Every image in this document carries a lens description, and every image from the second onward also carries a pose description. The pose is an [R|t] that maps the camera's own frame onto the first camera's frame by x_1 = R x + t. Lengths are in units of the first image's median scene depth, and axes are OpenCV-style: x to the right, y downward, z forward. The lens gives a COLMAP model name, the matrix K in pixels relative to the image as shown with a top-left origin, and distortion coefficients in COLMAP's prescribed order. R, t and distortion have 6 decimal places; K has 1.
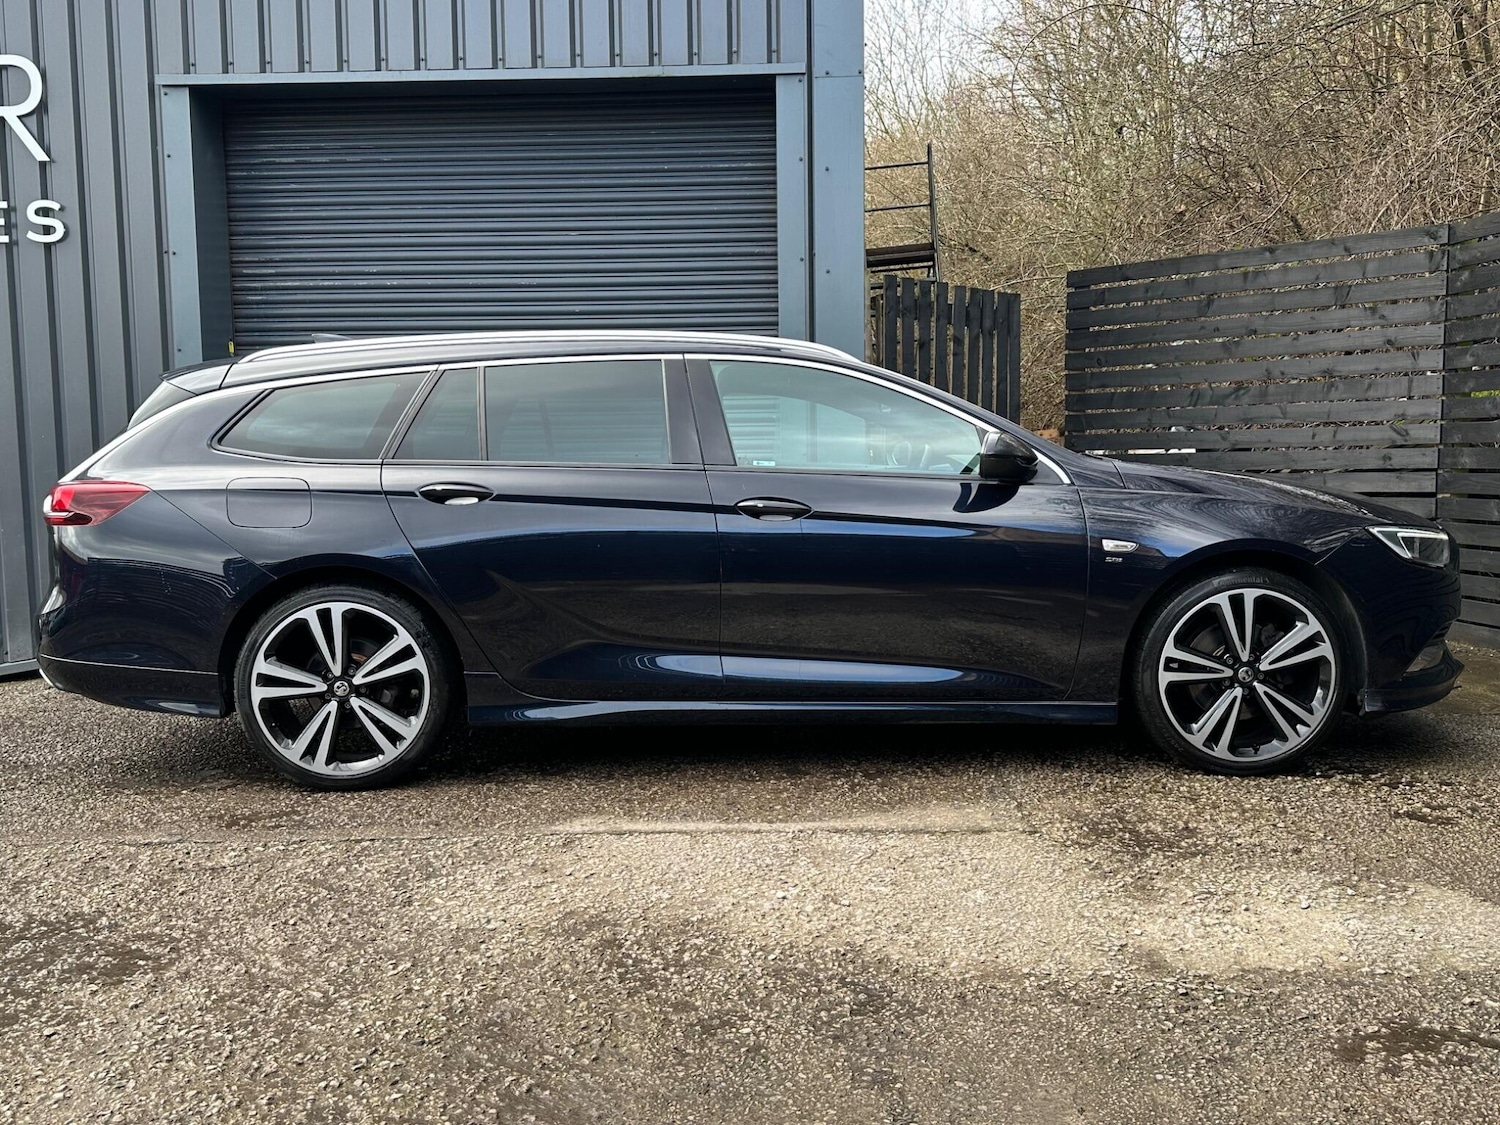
lens RADIAL K [[1254.7, 0, 754.0], [0, 1254.7, 577.7], [0, 0, 1]] dist [0.093083, -0.137436]
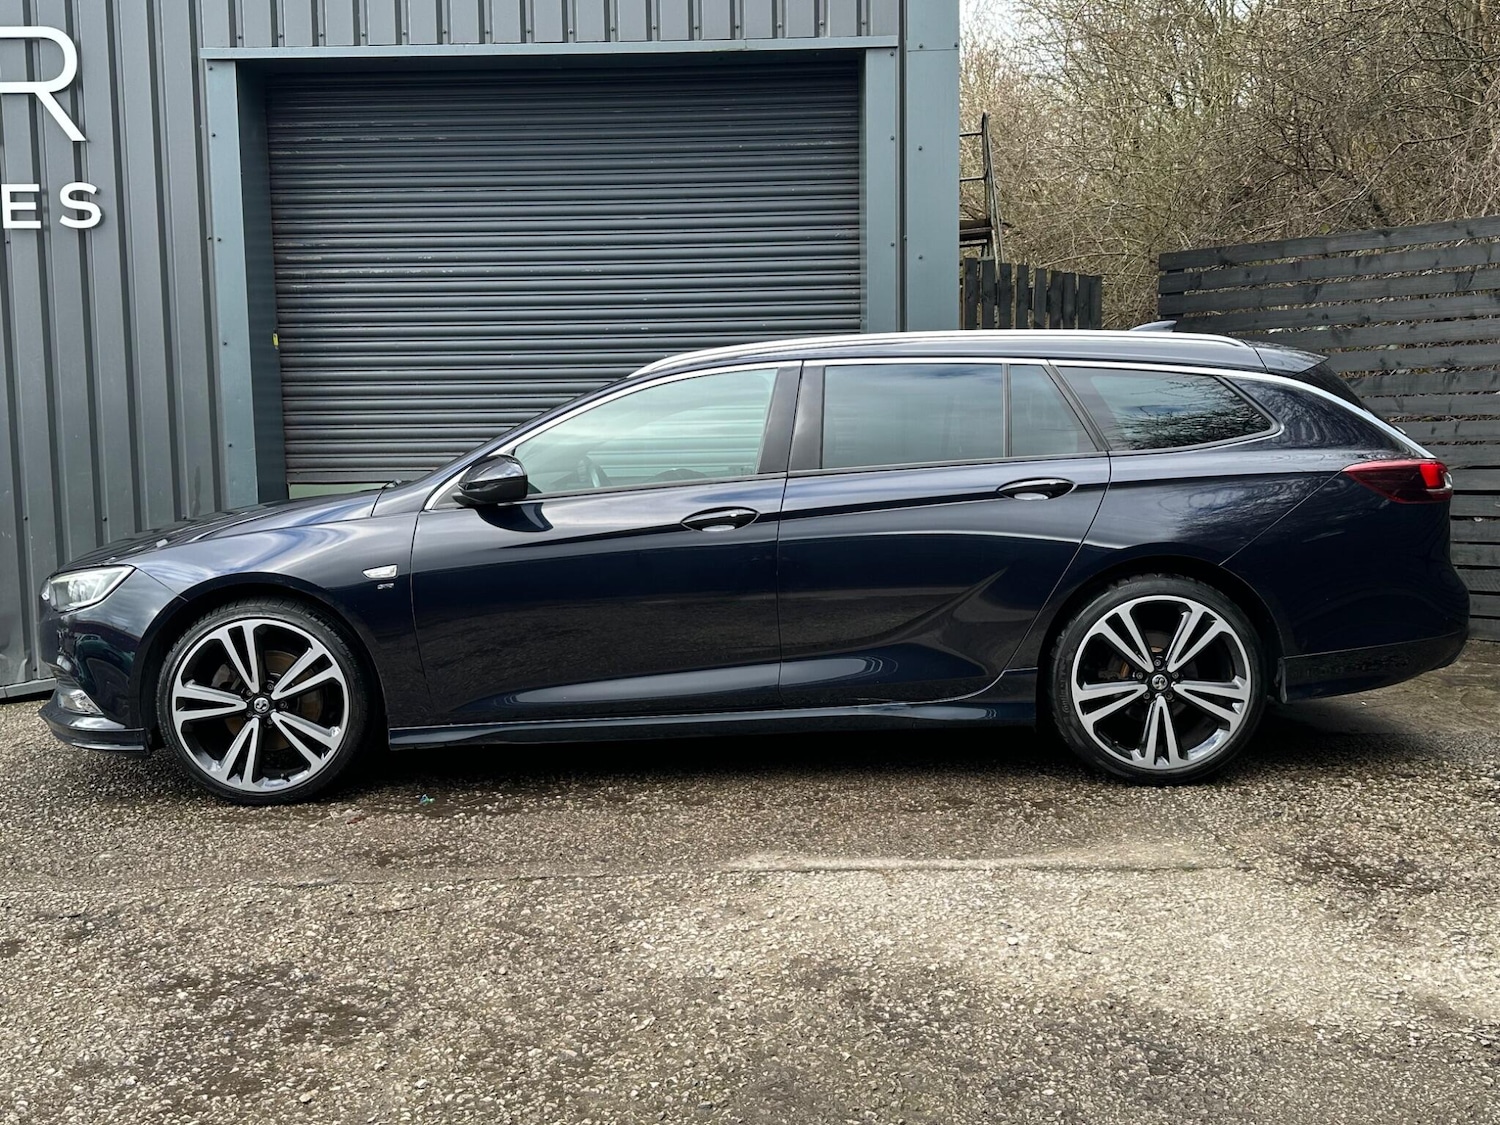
lens RADIAL K [[1349.1, 0, 742.7], [0, 1349.1, 566.5], [0, 0, 1]] dist [0.111574, -0.176727]
pose [[0.999909, -0.004853, 0.012585, -0.160487], [0.004895, 0.999983, -0.003293, -0.020186], [-0.012569, 0.003355, 0.999915, -0.010355]]
